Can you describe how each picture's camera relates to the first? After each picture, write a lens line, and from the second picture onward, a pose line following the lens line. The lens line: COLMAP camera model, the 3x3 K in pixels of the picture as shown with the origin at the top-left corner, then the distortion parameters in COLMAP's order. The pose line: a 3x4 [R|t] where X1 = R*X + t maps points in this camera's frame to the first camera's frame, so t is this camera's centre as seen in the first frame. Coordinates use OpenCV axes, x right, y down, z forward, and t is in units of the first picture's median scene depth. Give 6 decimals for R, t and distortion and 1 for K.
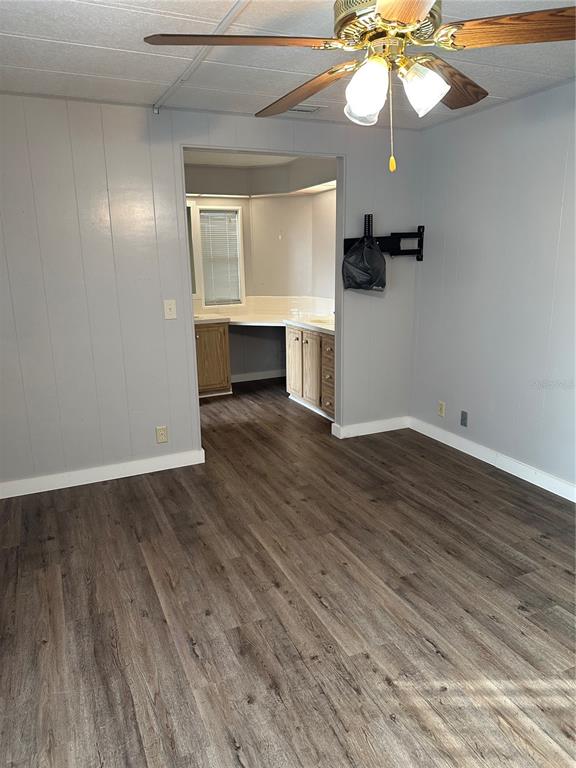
lens RADIAL K [[545.9, 0, 290.0], [0, 545.9, 382.0], [0, 0, 1]] dist [0.039893, -0.039216]
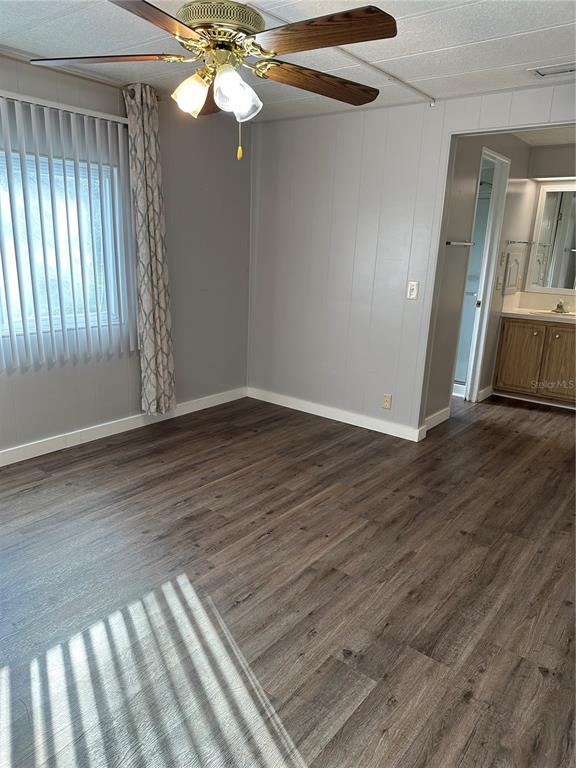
lens RADIAL K [[545.9, 0, 288.8], [0, 545.9, 385.3], [0, 0, 1]] dist [0.039893, -0.039216]
pose [[0.447289, 0.259242, -0.855994, 0.801038], [-0.247723, 0.955537, 0.159944, -0.082726], [0.859398, 0.140508, 0.491622, 0.348456]]
